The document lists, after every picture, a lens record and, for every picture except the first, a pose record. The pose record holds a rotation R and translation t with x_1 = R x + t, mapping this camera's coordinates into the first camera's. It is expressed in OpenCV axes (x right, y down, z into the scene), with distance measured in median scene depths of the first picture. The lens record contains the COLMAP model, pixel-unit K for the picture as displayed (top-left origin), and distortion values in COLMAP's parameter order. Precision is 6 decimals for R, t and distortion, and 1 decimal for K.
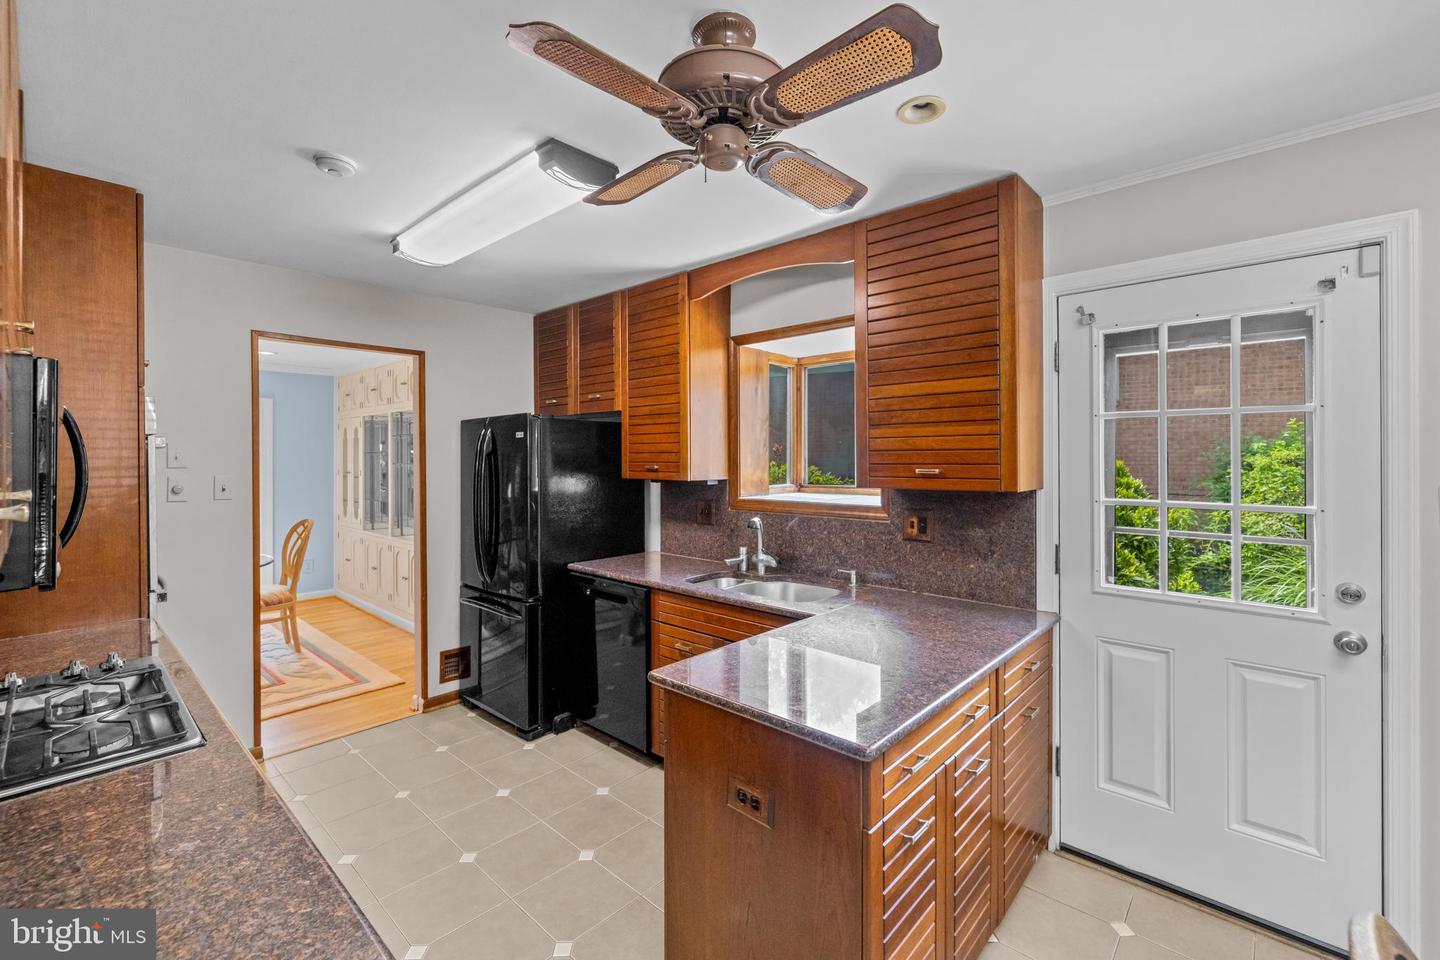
lens RADIAL K [[614.2, 0, 718.5], [0, 614.2, 456.7], [0, 0, 1]] dist [-0.001043, -0.000178]
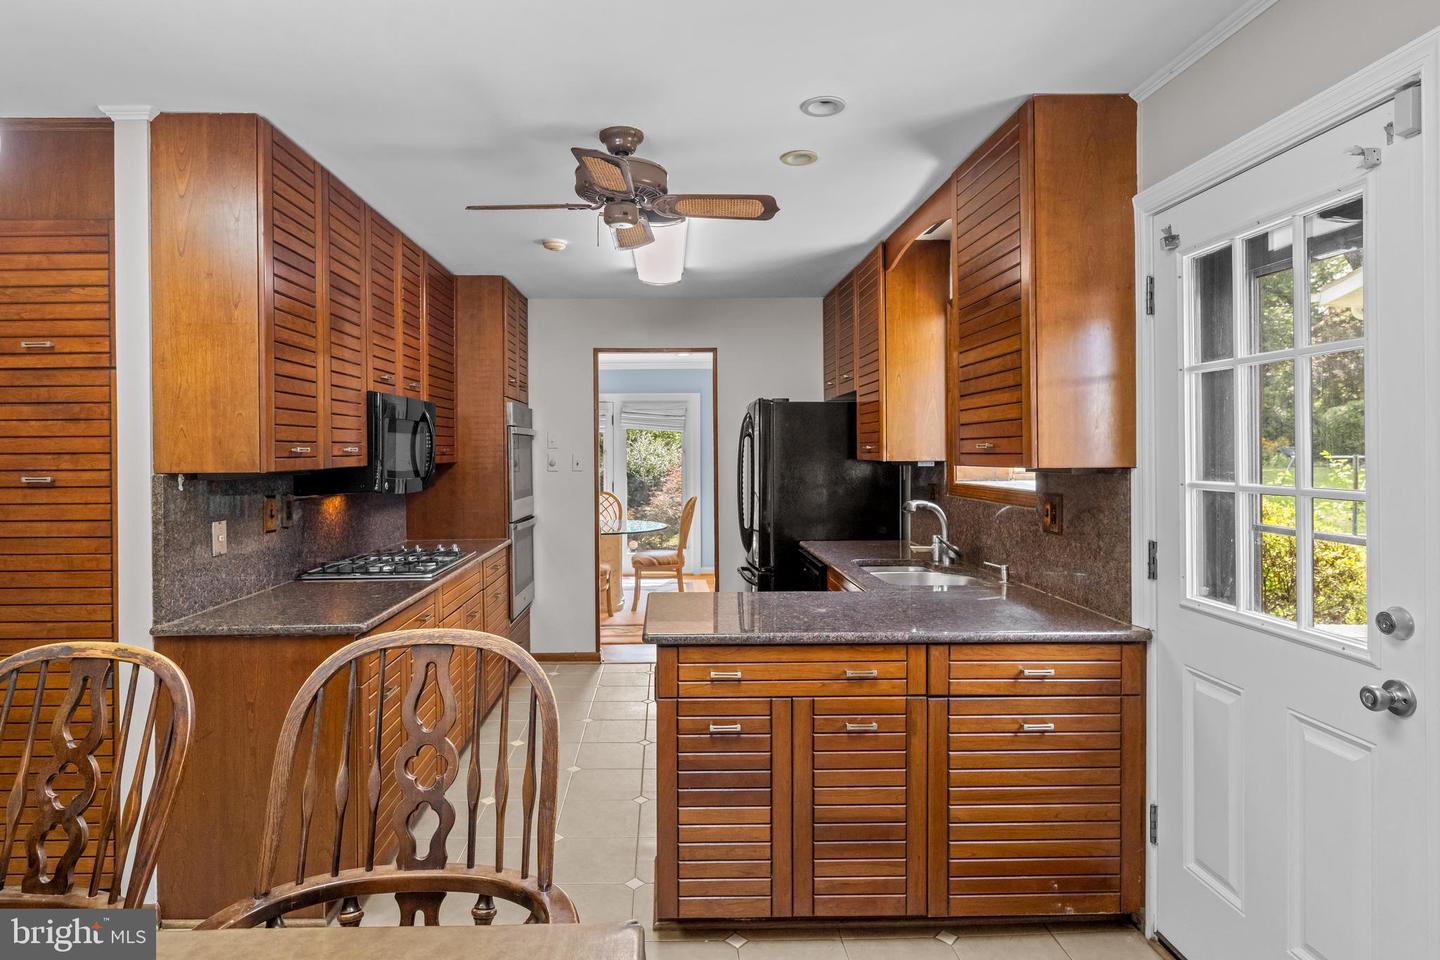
lens RADIAL K [[844.4, 0, 717.0], [0, 844.4, 456.3], [0, 0, 1]] dist [-0.026038, 0.000313]
pose [[0.686859, 0.001615, -0.726789, 0.797033], [0.005335, 0.999959, 0.007264, 0.023003], [0.726771, -0.008867, 0.686822, -0.094444]]
